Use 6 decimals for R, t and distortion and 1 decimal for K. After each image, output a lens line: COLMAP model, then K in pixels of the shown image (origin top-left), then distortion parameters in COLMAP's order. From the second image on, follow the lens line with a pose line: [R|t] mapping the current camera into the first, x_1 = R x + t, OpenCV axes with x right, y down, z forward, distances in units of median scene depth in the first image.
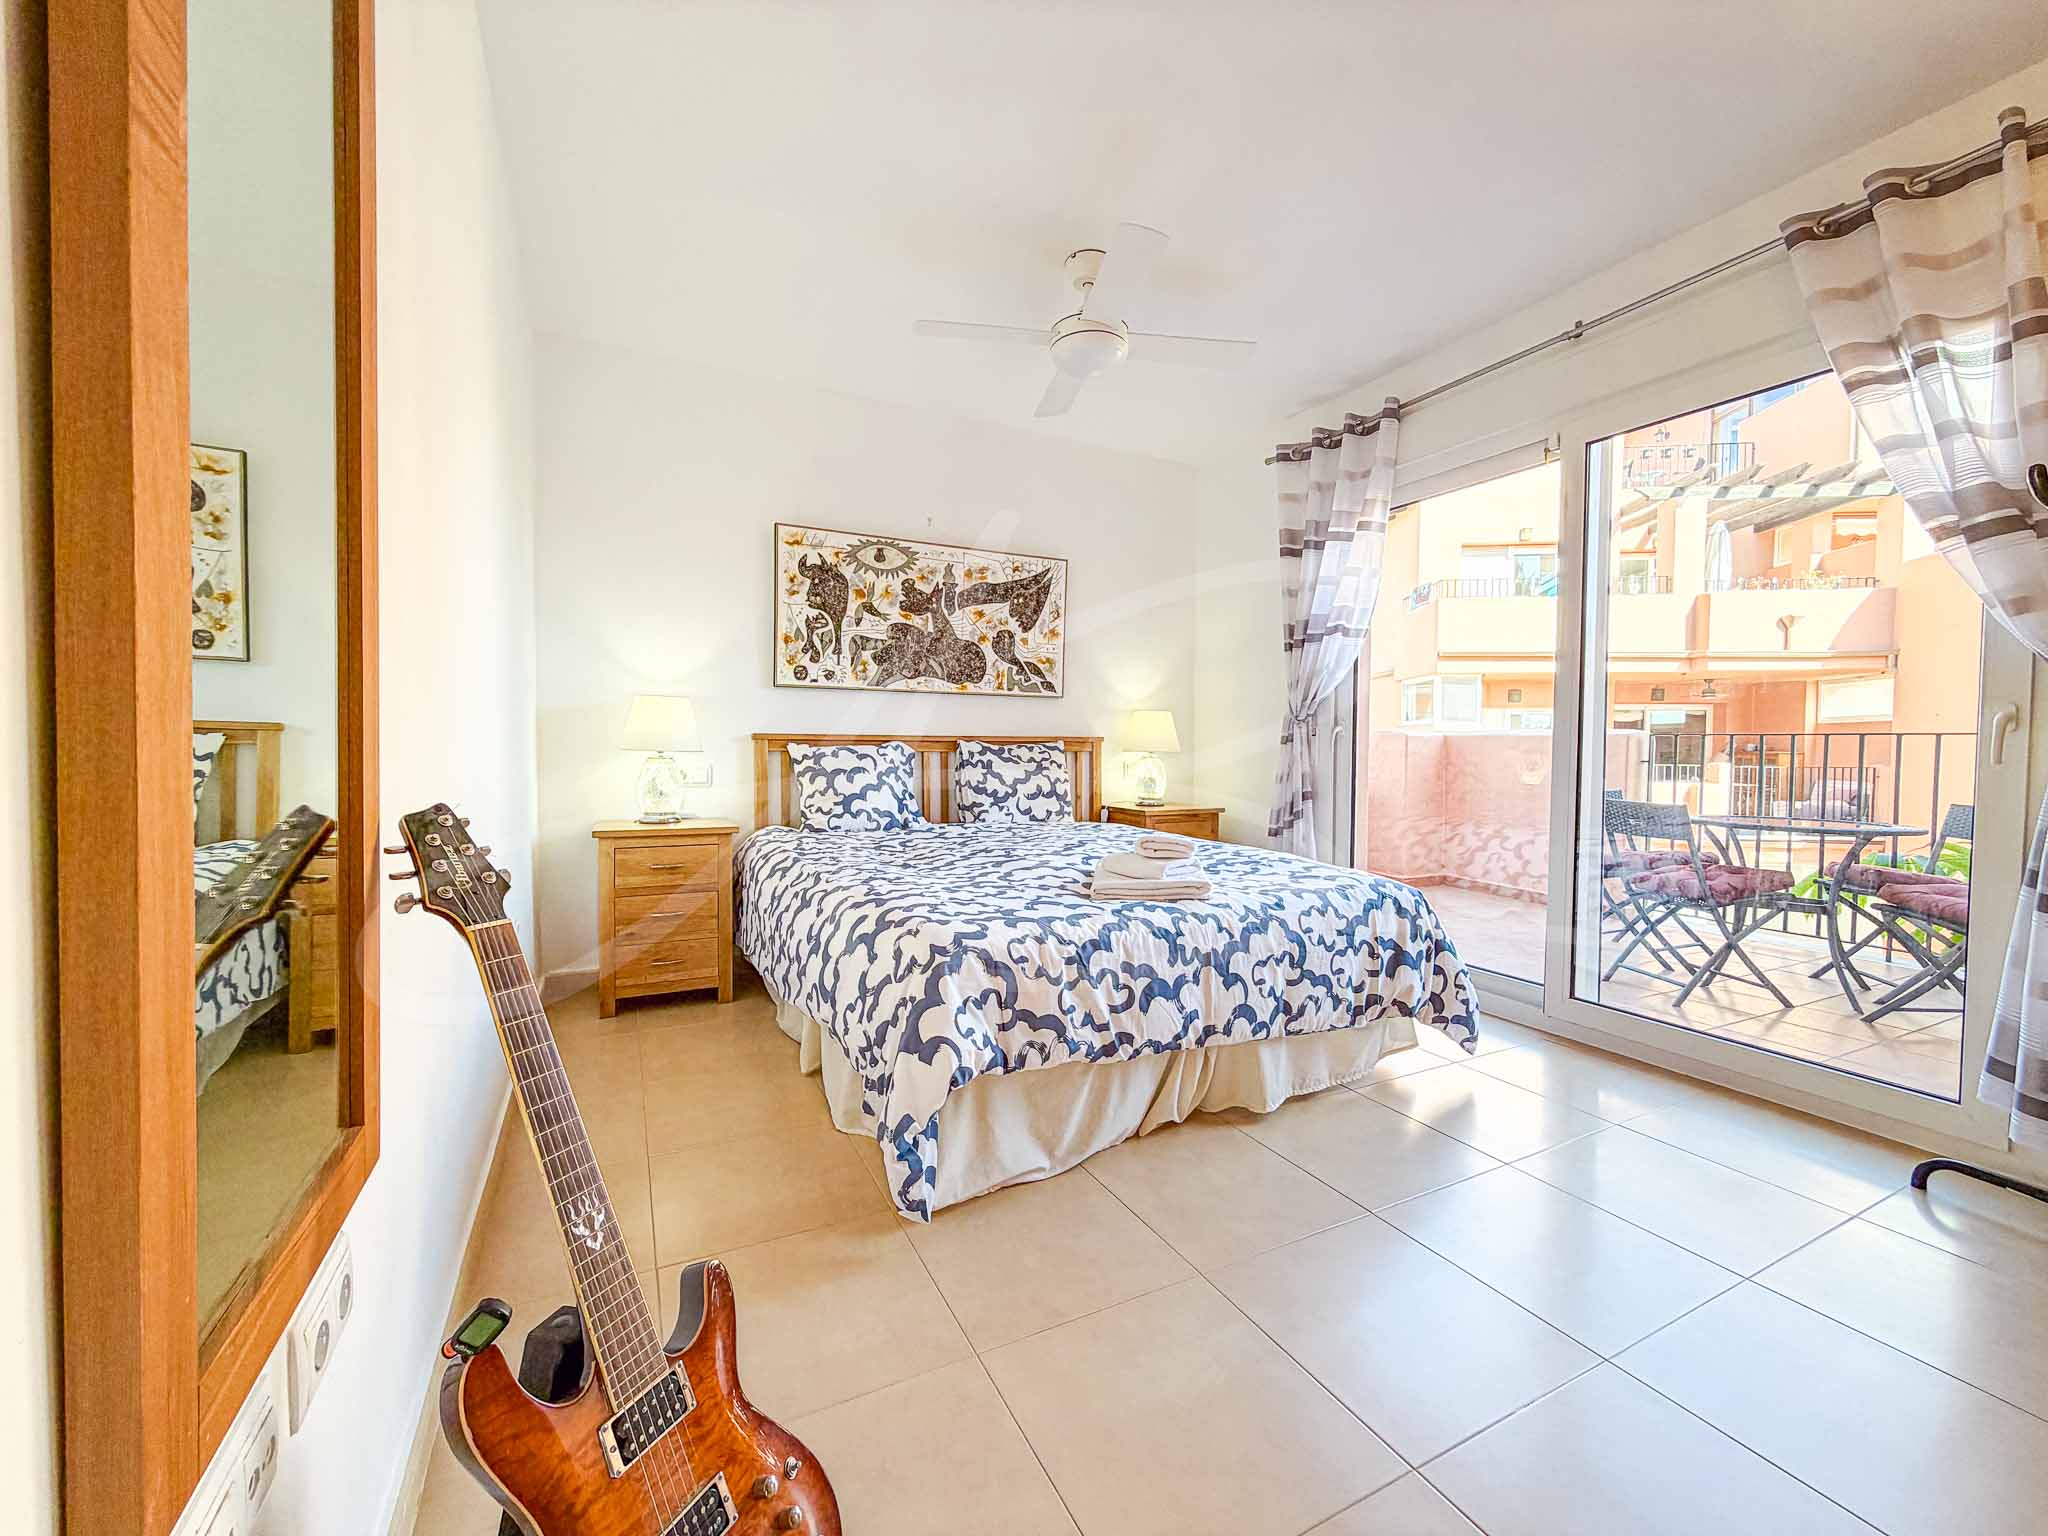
lens RADIAL K [[815.9, 0, 1019.9], [0, 815.9, 769.7], [0, 0, 1]] dist [0.000282, 0.000155]
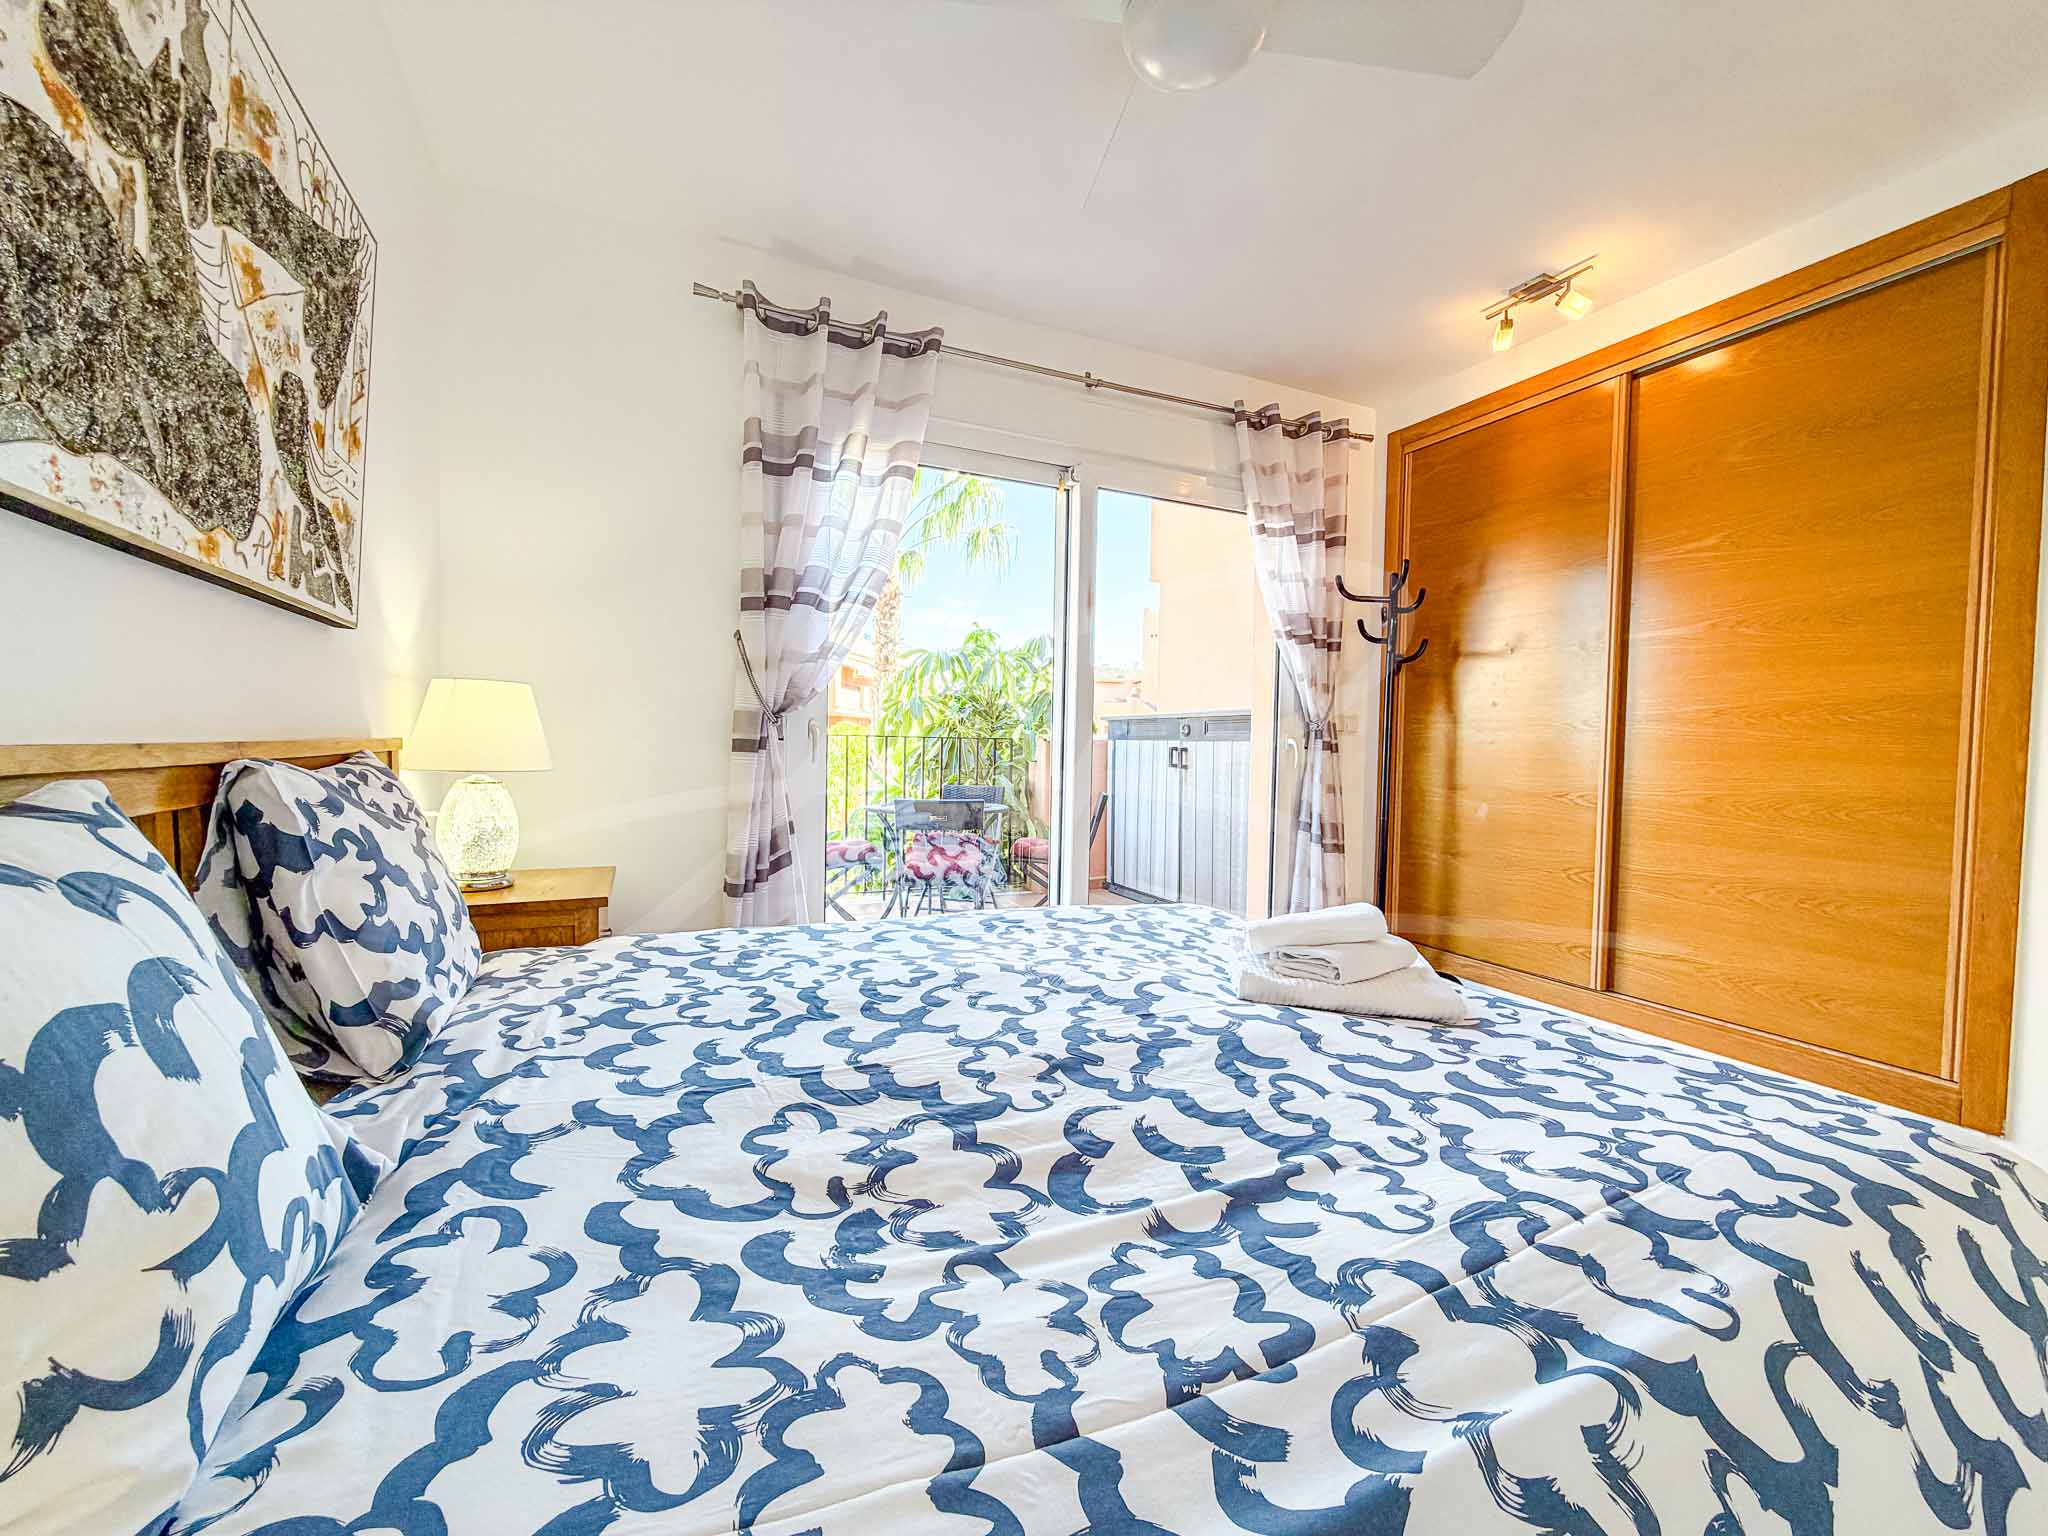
lens RADIAL K [[815.9, 0, 1019.9], [0, 815.9, 769.7], [0, 0, 1]] dist [0.000282, 0.000155]
pose [[0.037032, -0.037339, 0.998616, -0.330555], [0.015498, 0.999203, 0.036786, -0.040830], [-0.999194, 0.014114, 0.037581, 0.794628]]
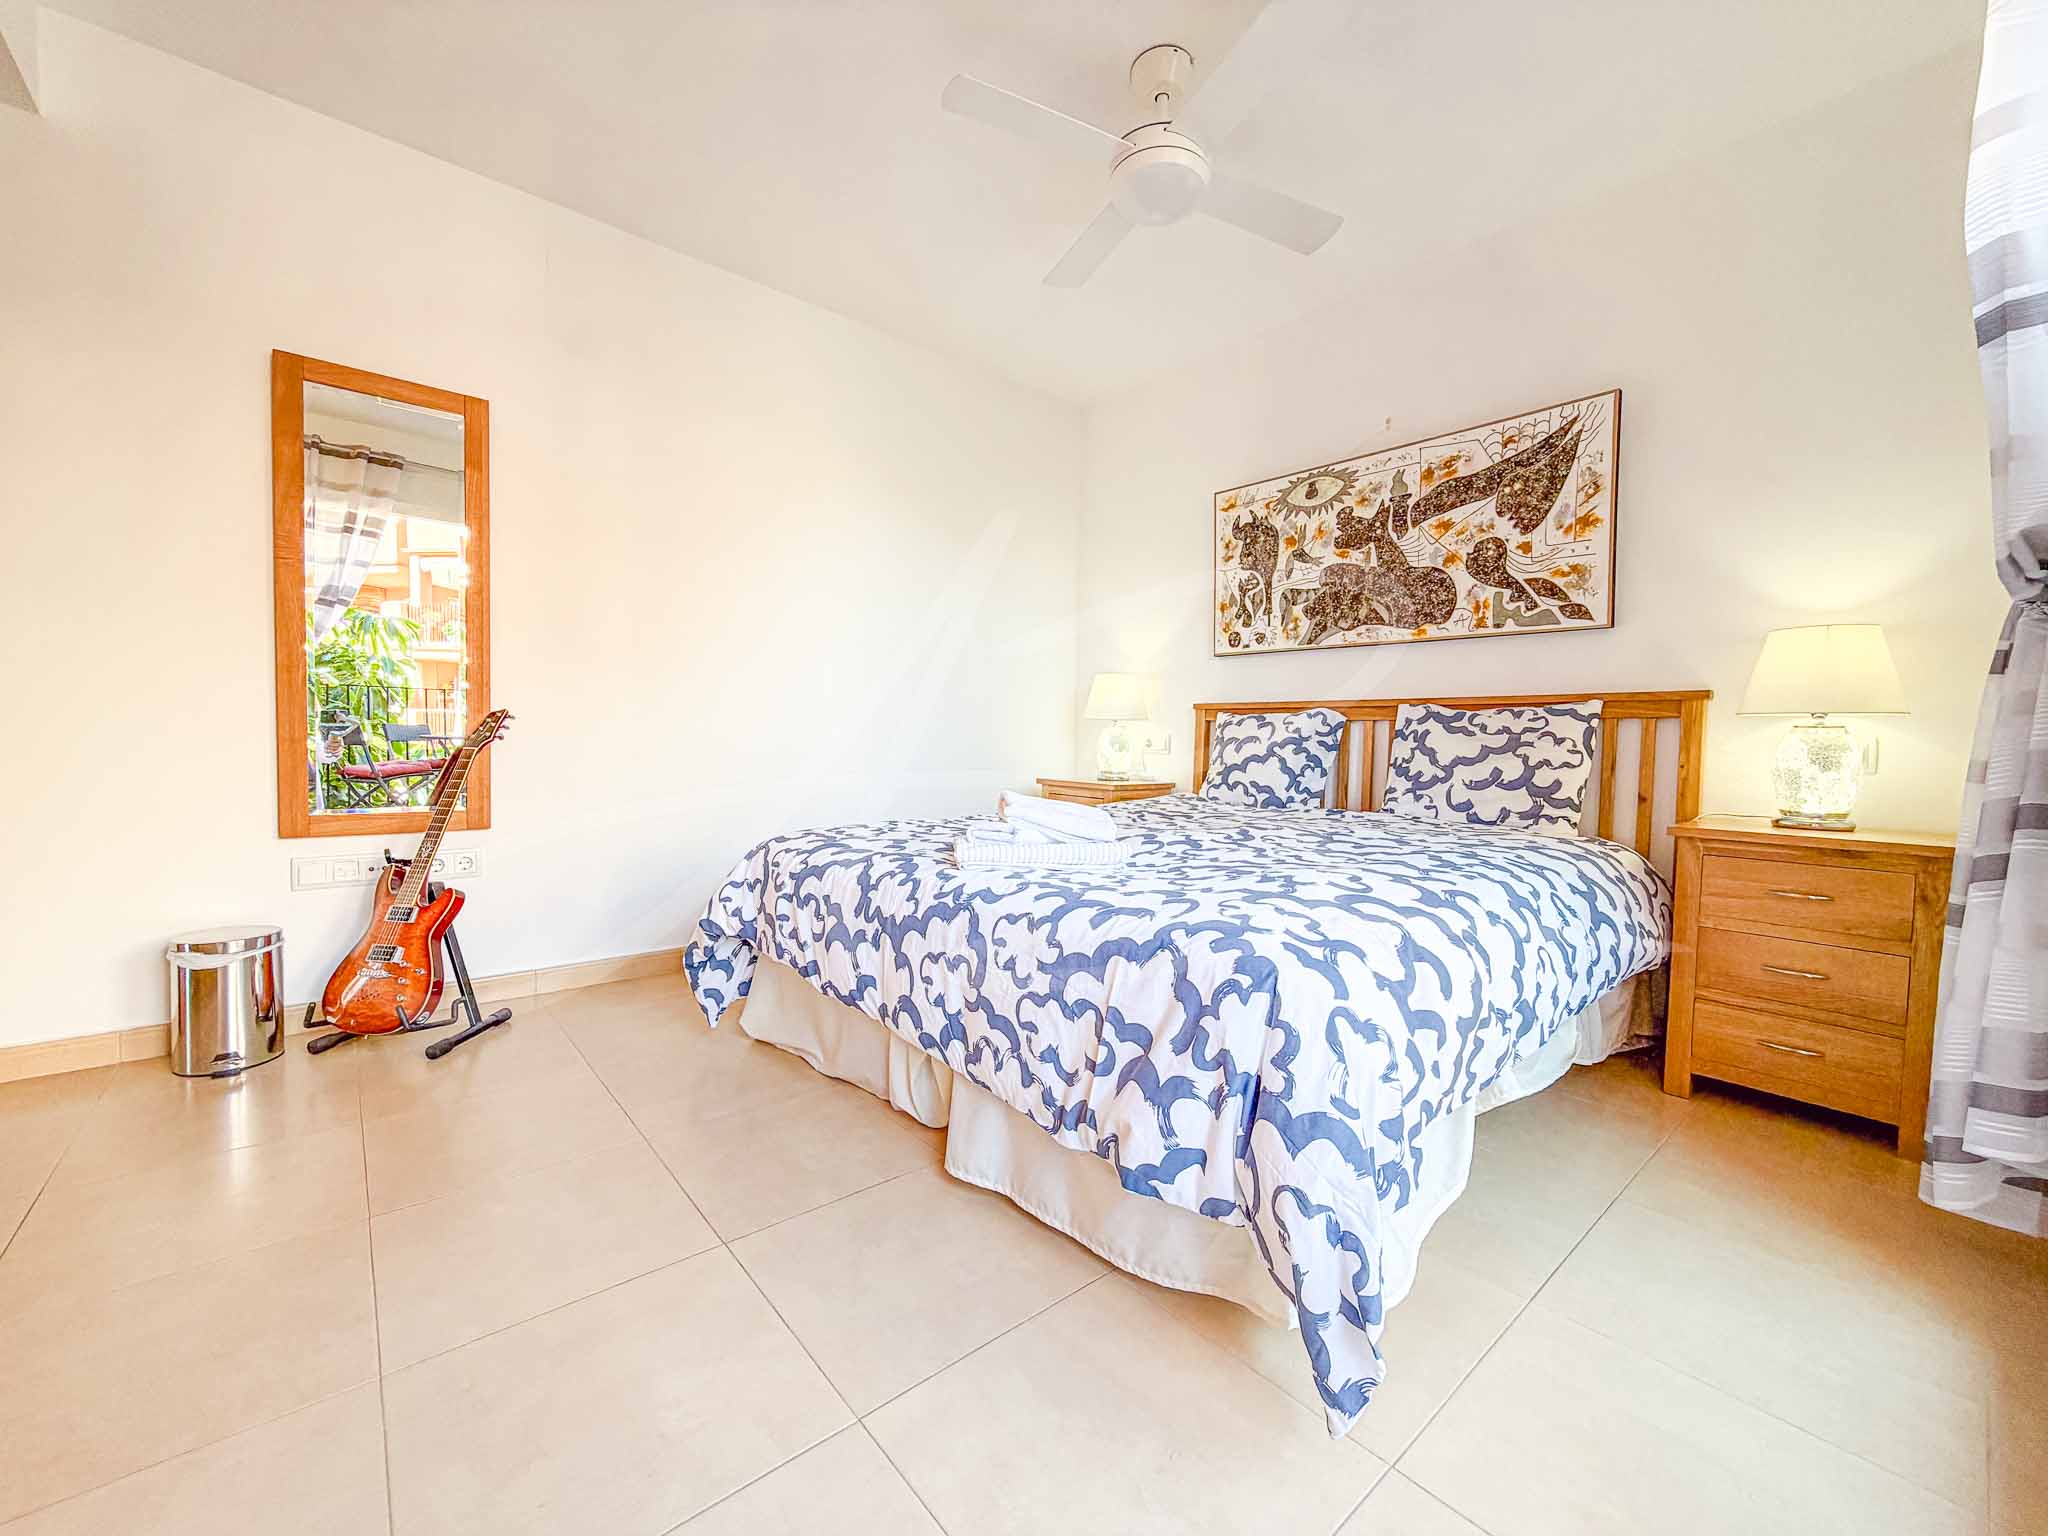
lens RADIAL K [[815.9, 0, 1019.9], [0, 815.9, 769.7], [0, 0, 1]] dist [0.000282, 0.000155]
pose [[0.233416, 0.033996, -0.971783, 0.598734], [-0.049620, 0.998503, 0.023013, 0.024931], [0.971110, 0.042848, 0.234753, 0.514529]]
